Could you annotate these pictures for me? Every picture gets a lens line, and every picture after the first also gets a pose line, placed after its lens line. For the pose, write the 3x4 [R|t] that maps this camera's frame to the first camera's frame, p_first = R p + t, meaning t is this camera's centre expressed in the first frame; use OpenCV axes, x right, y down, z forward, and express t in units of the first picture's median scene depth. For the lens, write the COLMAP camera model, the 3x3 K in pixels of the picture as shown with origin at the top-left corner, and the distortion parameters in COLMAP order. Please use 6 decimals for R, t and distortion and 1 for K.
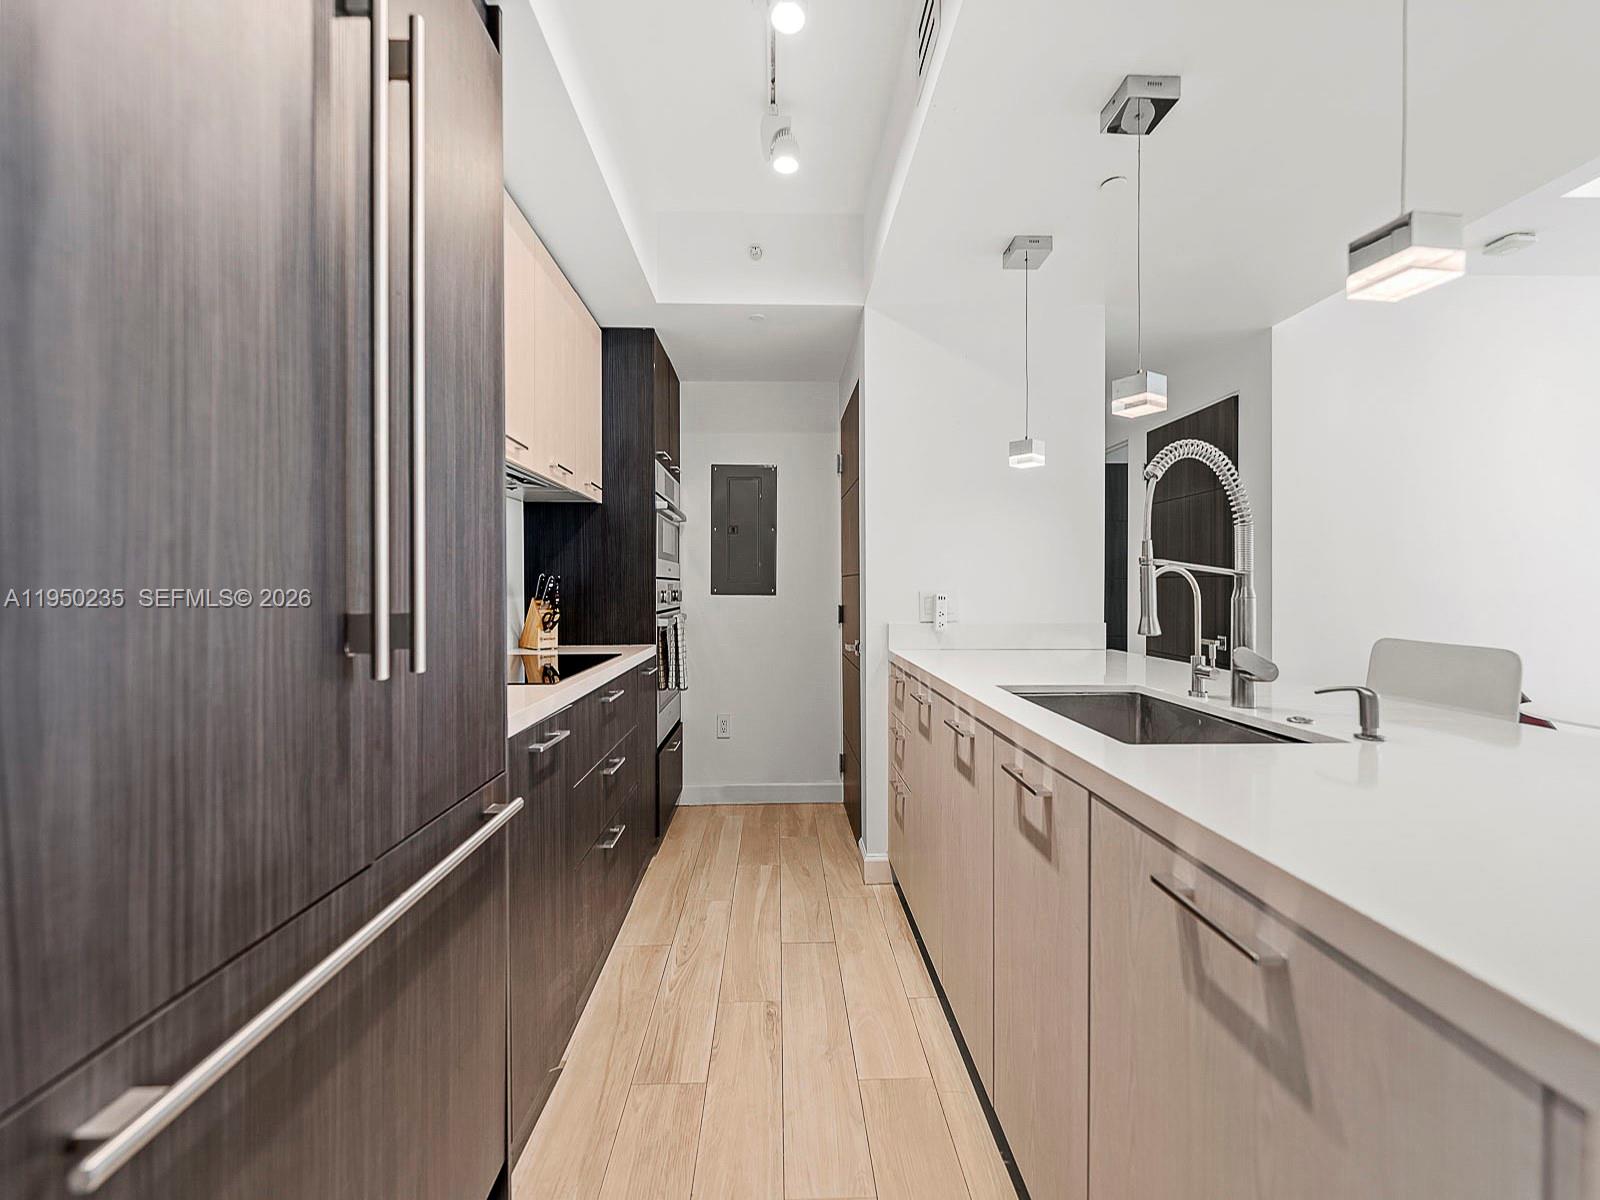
lens RADIAL K [[655.3, 0, 795.5], [0, 655.3, 590.3], [0, 0, 1]] dist [-0.000686, -0.000501]
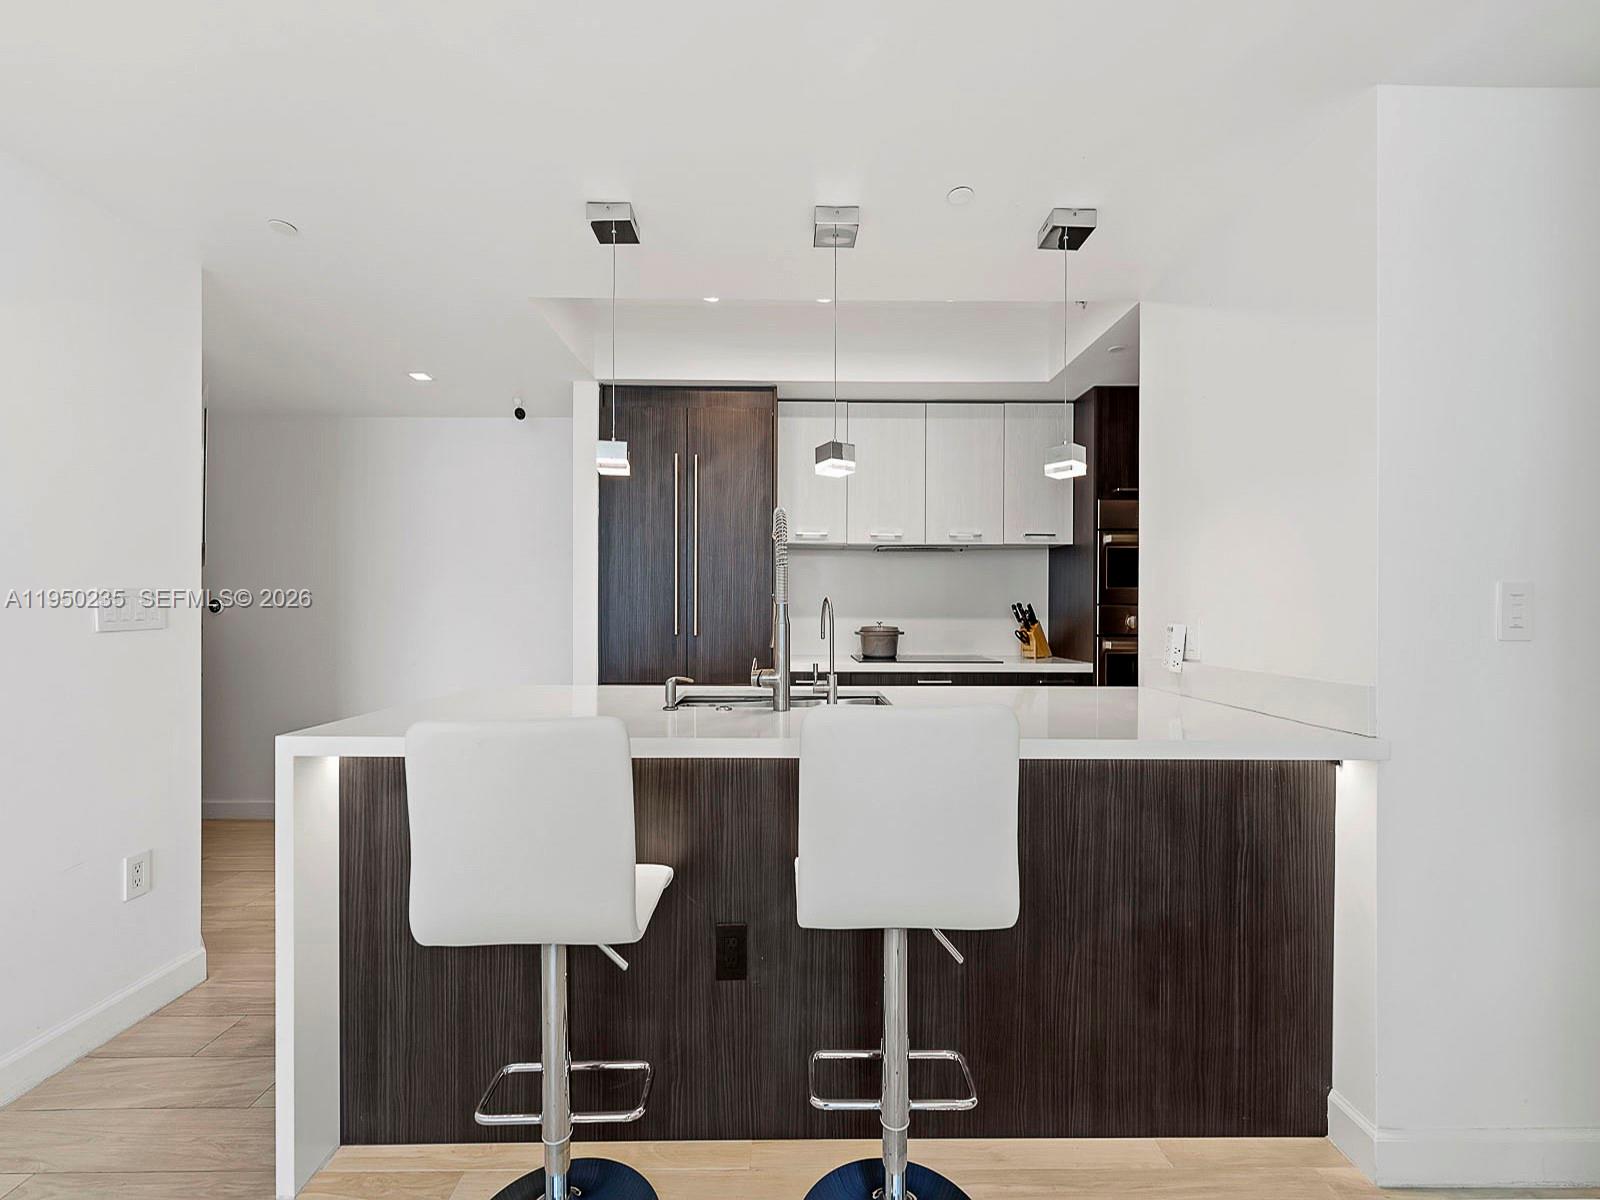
lens RADIAL K [[655.3, 0, 799.2], [0, 655.3, 615.4], [0, 0, 1]] dist [-0.000686, -0.000501]
pose [[-0.027099, 0.010243, -0.999580, 0.997998], [-0.009385, 0.999901, 0.010500, -0.008584], [0.999589, 0.009666, -0.027001, 0.553887]]
